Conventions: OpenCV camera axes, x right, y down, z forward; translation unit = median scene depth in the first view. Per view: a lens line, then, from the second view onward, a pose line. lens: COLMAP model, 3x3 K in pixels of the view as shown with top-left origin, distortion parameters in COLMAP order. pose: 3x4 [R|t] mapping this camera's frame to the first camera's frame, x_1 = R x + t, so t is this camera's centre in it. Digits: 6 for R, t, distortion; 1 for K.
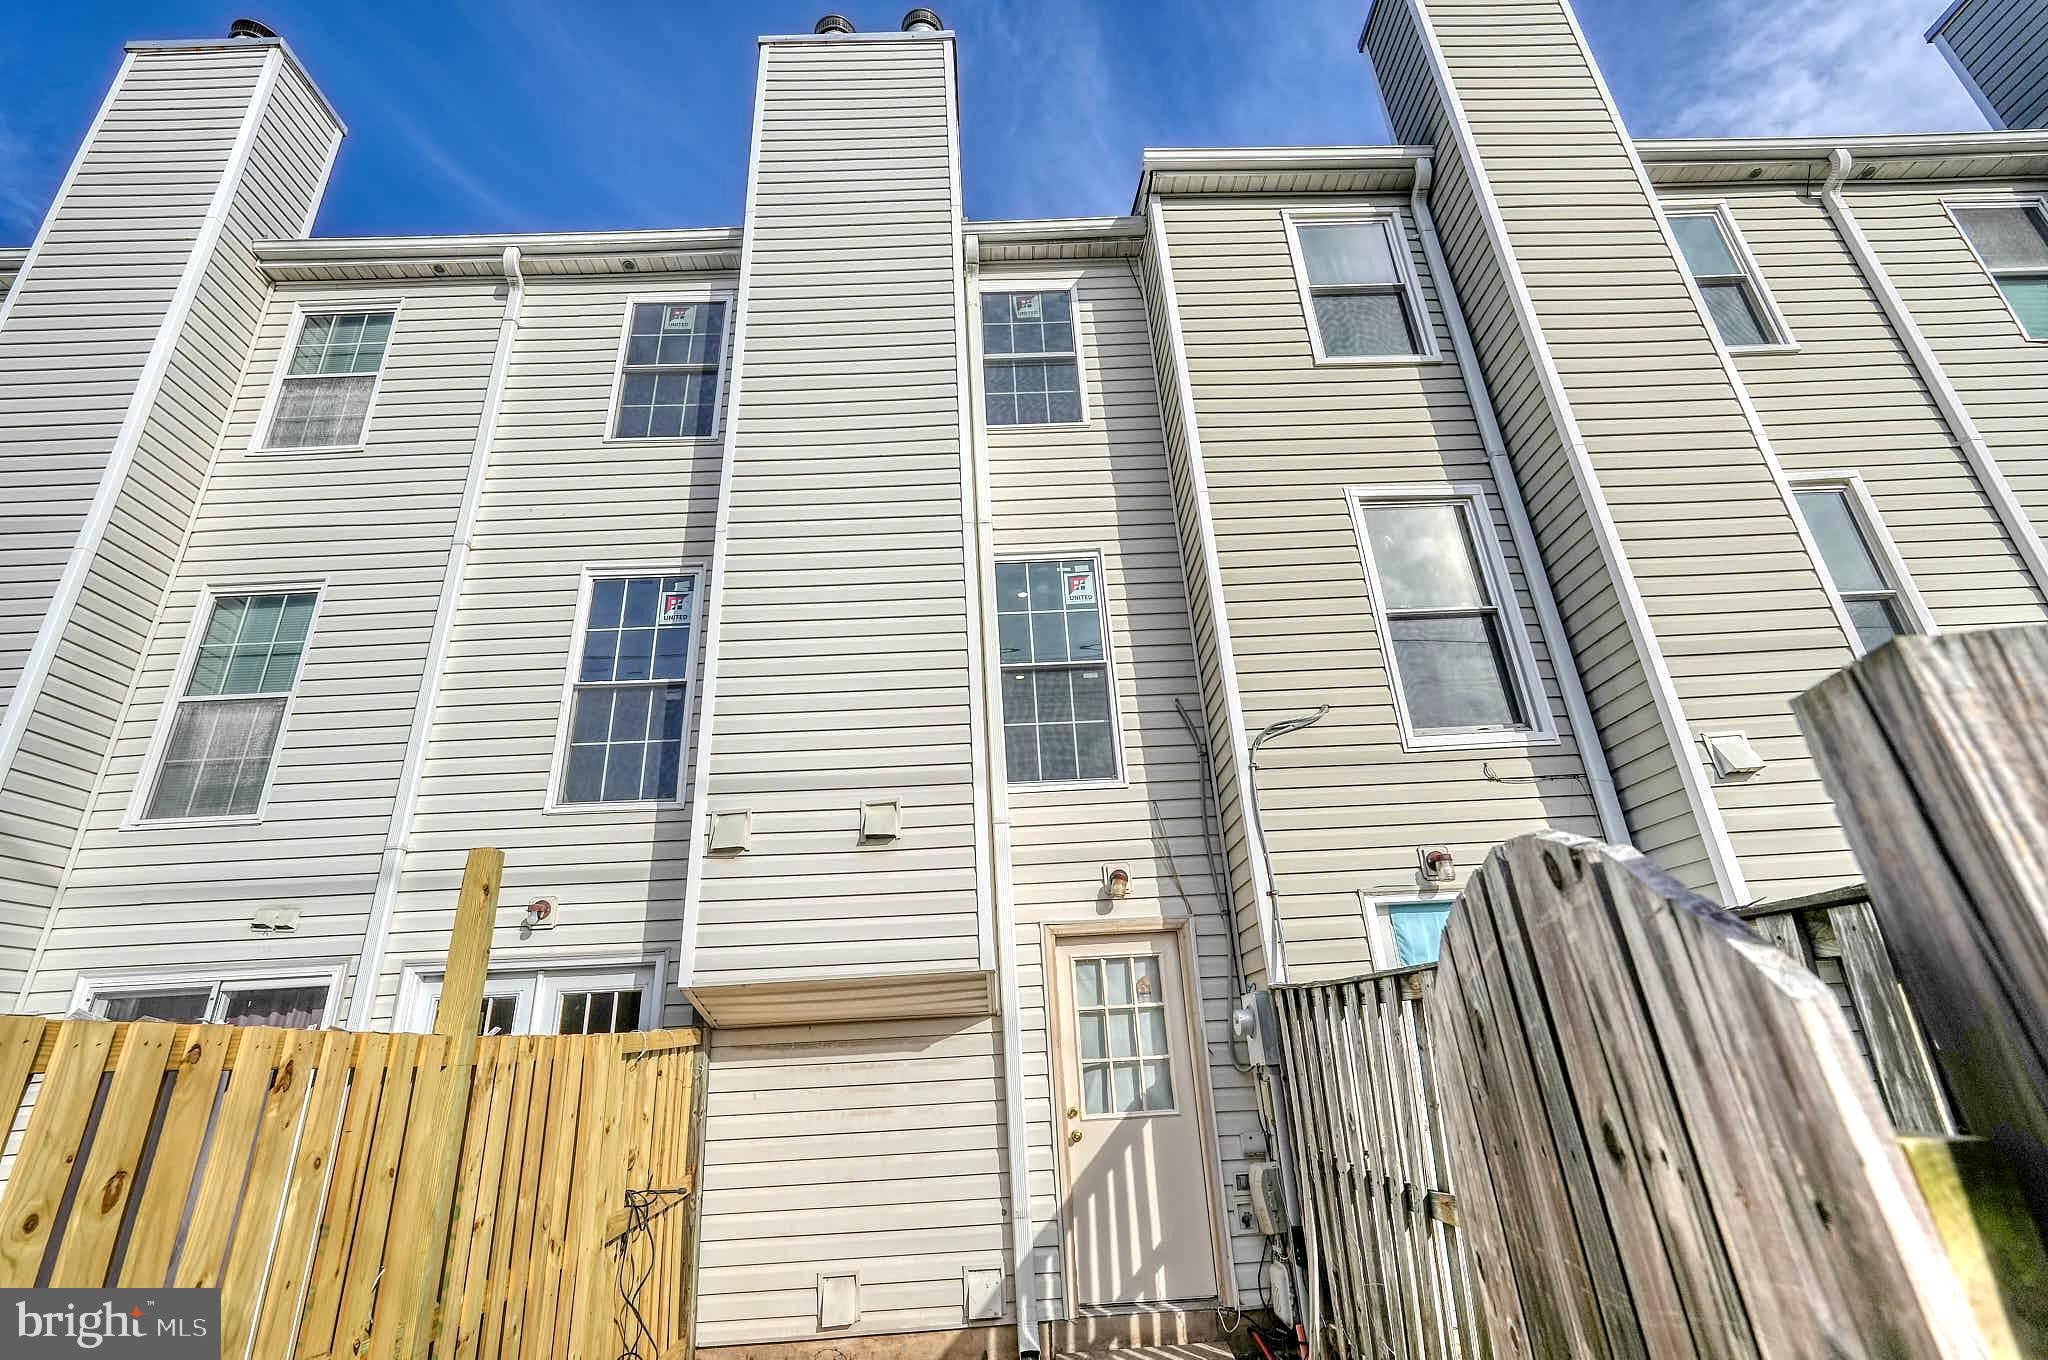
lens RADIAL K [[915.9, 0, 1011.4], [0, 915.9, 683.0], [0, 0, 1]] dist [-0.008799, 0.001366]
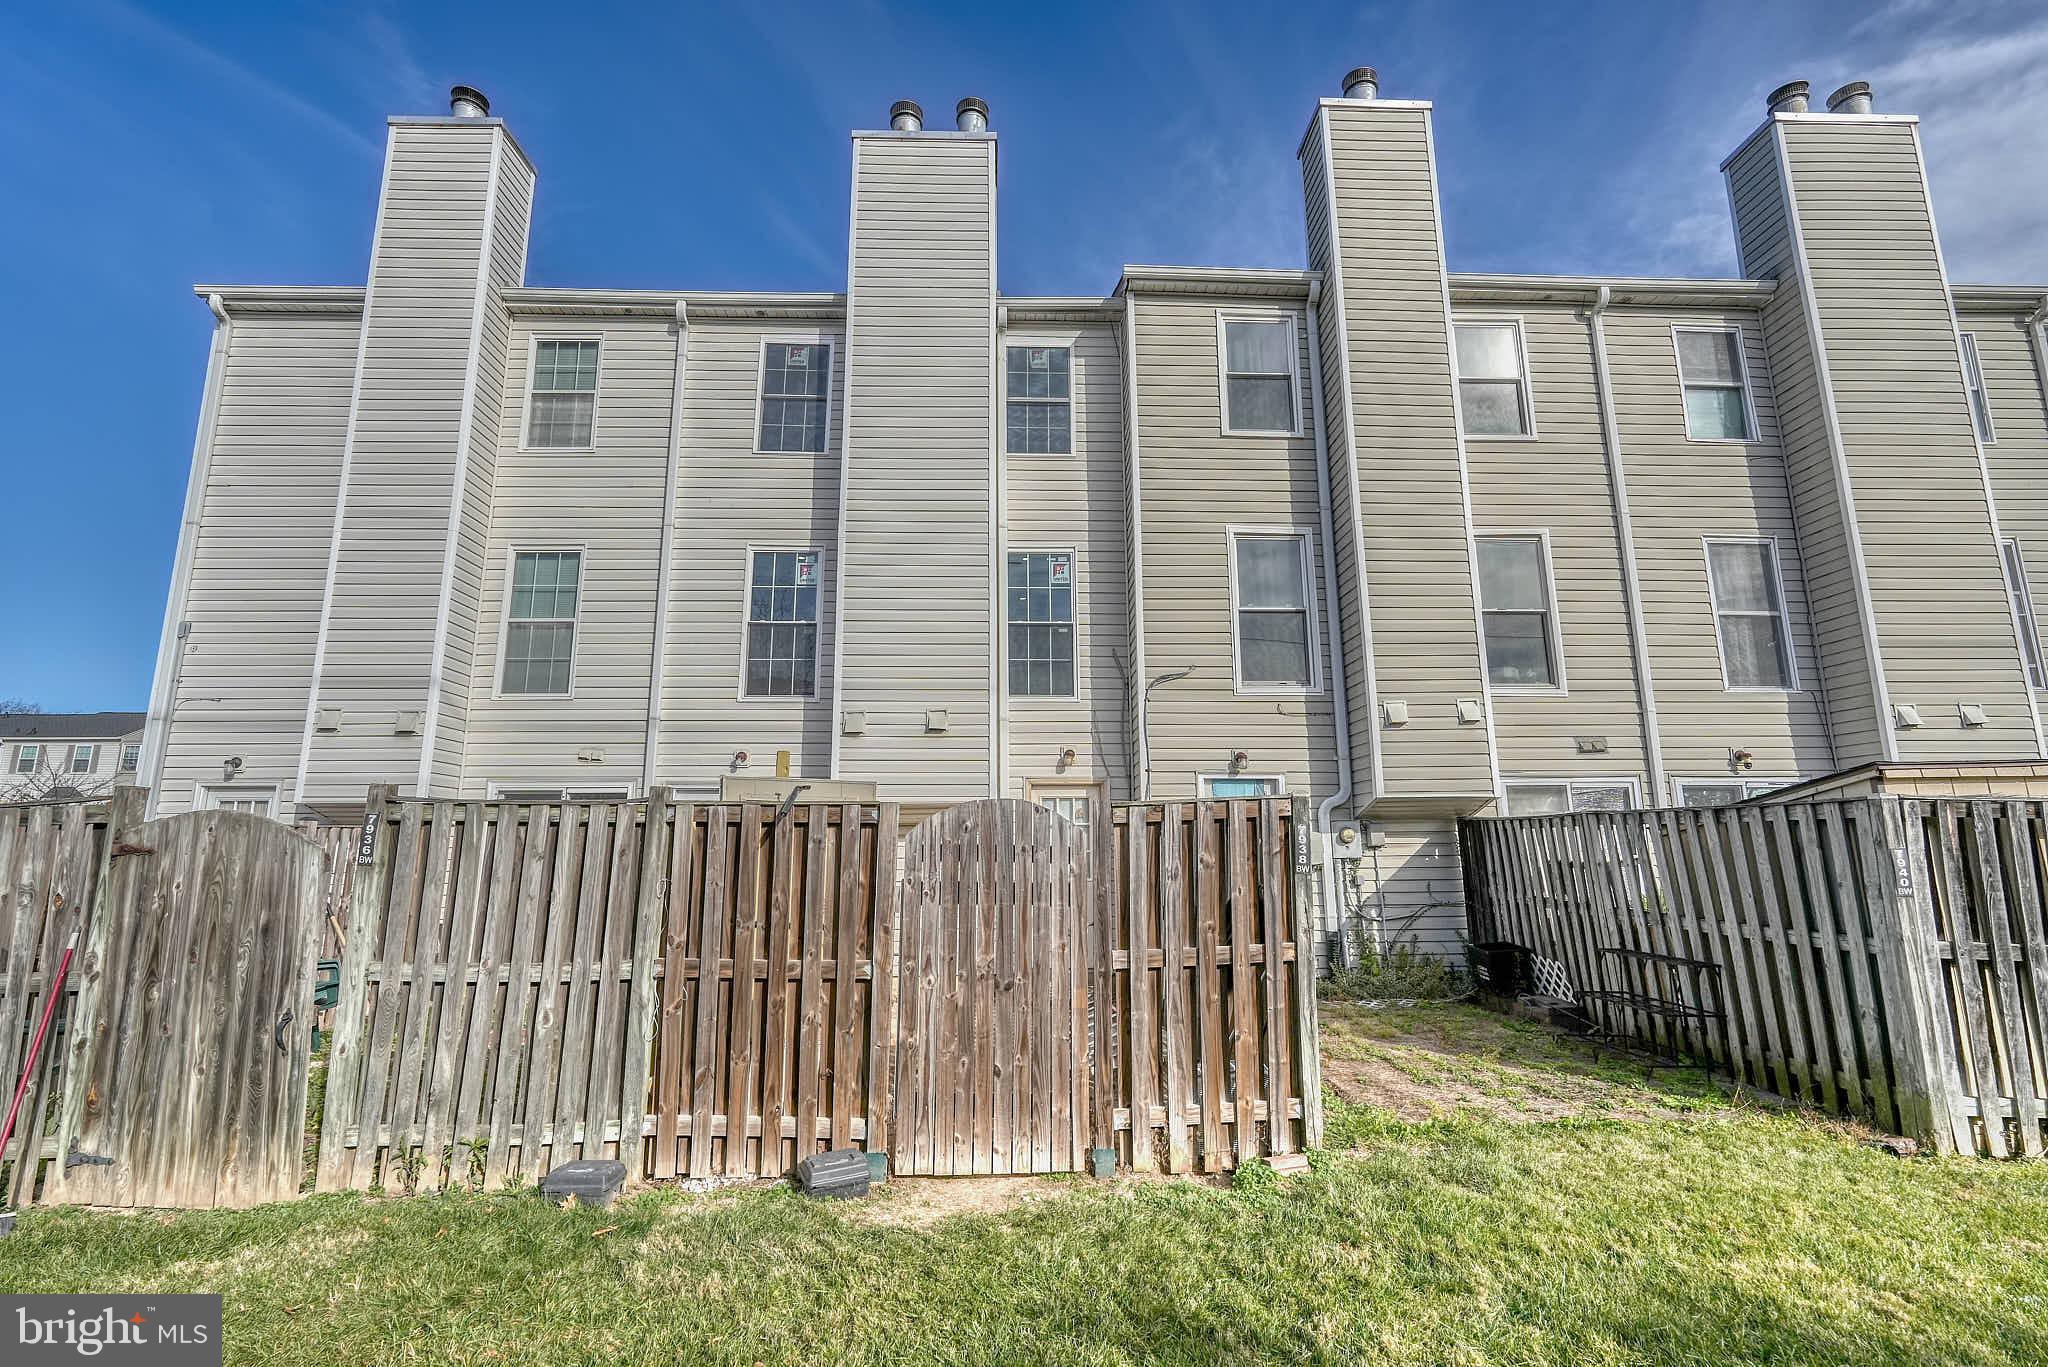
lens RADIAL K [[915.9, 0, 1024.5], [0, 915.9, 686.6], [0, 0, 1]] dist [-0.008799, 0.001366]
pose [[0.998718, 0.049004, 0.012723, 0.001581], [-0.050578, 0.976894, 0.207652, -0.226000], [-0.002253, -0.208030, 0.978120, -0.569556]]
